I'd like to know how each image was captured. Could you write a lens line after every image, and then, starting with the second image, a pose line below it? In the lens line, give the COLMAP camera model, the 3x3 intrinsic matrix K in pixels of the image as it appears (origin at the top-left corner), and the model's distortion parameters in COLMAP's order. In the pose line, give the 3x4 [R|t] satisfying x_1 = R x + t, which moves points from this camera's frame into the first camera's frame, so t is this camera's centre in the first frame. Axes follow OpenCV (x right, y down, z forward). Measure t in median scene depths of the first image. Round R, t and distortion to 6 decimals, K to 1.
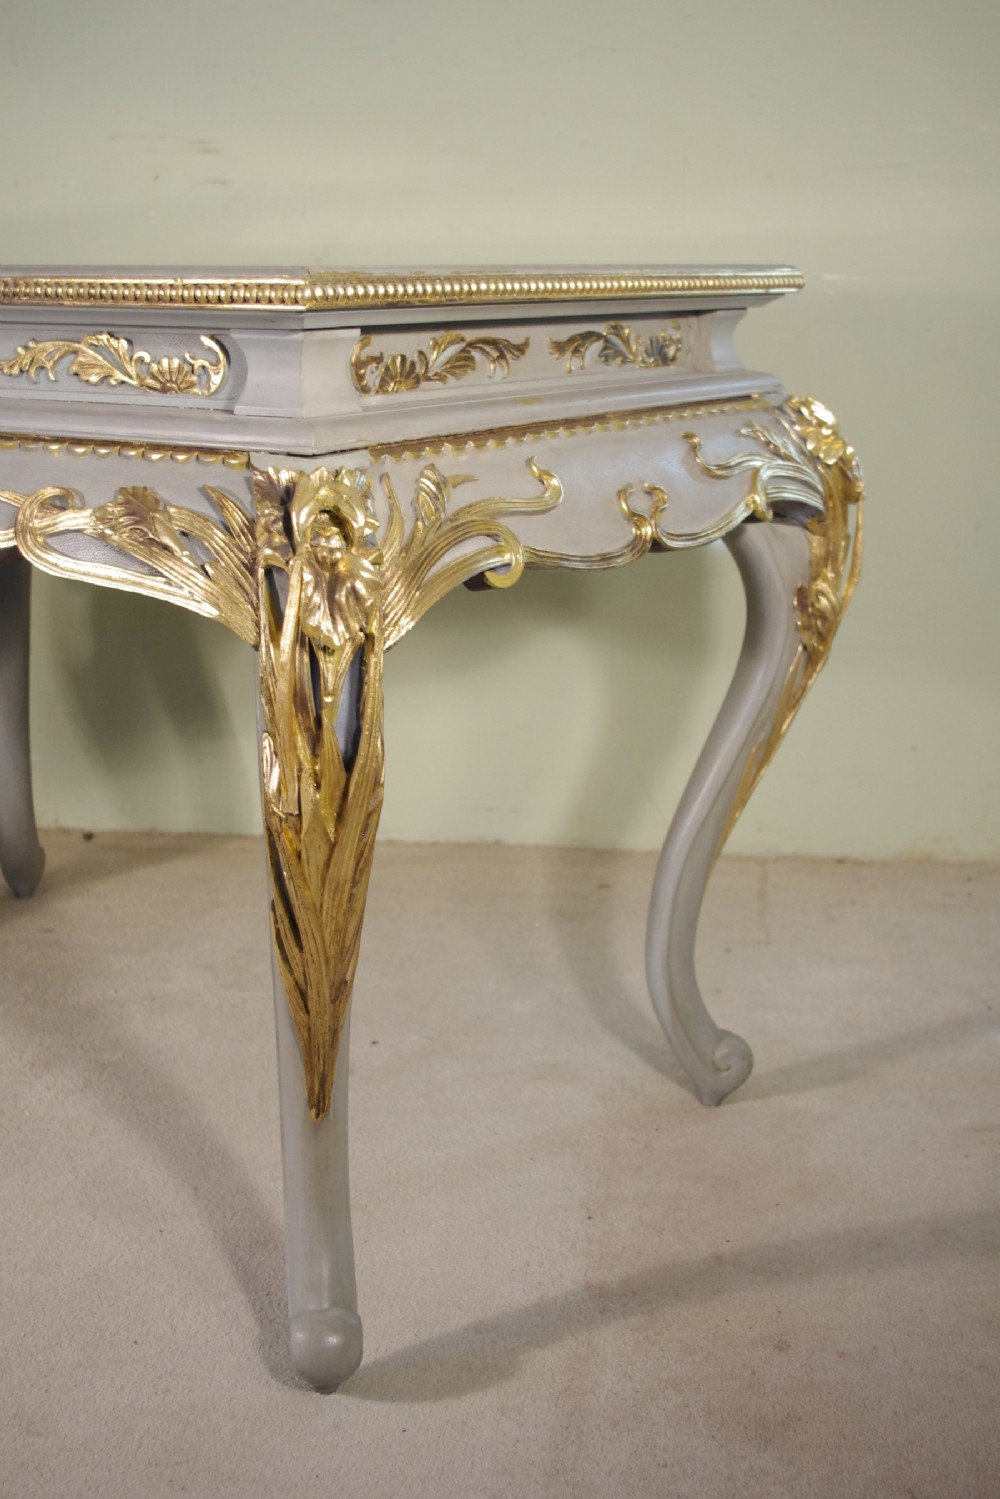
lens RADIAL K [[1778.1, 0, 500.0], [0, 1778.1, 749.5], [0, 0, 1]] dist [-0.009525, -0.009140]
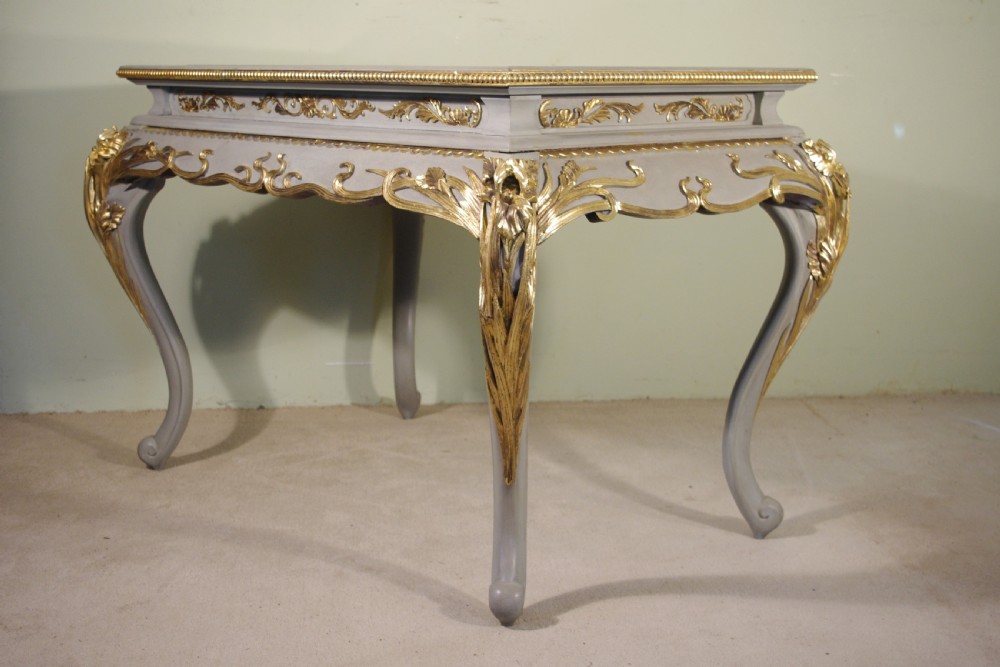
lens RADIAL K [[1314.0, 0, 500.0], [0, 1314.0, 333.5], [0, 0, 1]] dist [-0.012351, -0.018766]
pose [[0.970475, 0.051196, -0.235707, 0.234881], [-0.067207, 0.995909, -0.060396, 0.131511], [0.231651, 0.074454, 0.969946, -0.467818]]
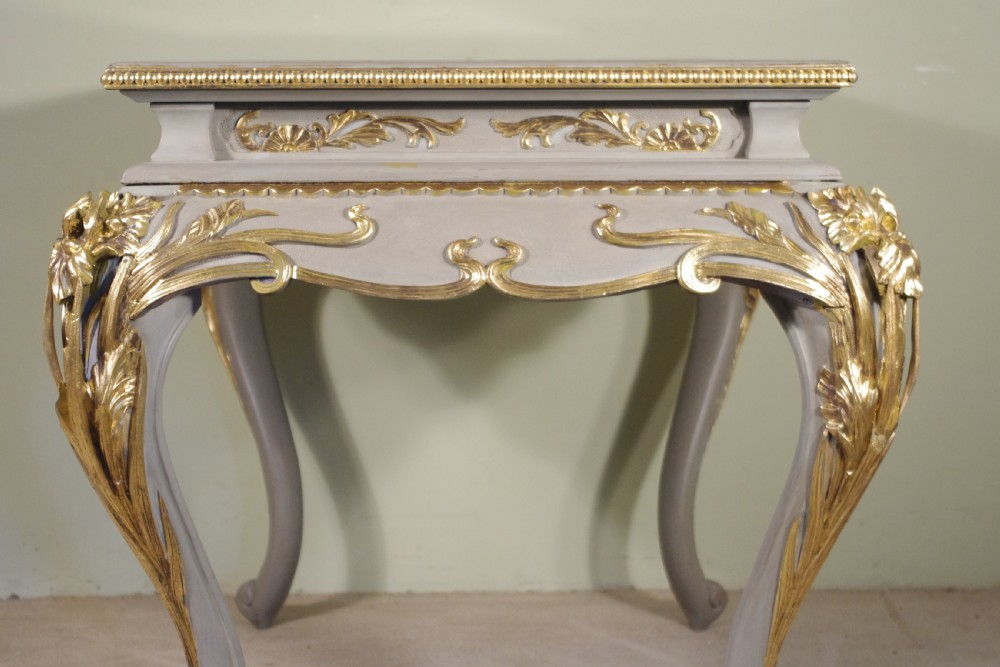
lens RADIAL K [[1864.7, 0, 496.1], [0, 1864.7, 362.7], [0, 0, 1]] dist [0.019851, -0.089336]
pose [[0.567536, 0.122738, -0.814149, 1.201100], [-0.214489, 0.976724, -0.002271, -0.070397], [0.794920, 0.175915, 0.580652, 0.306532]]
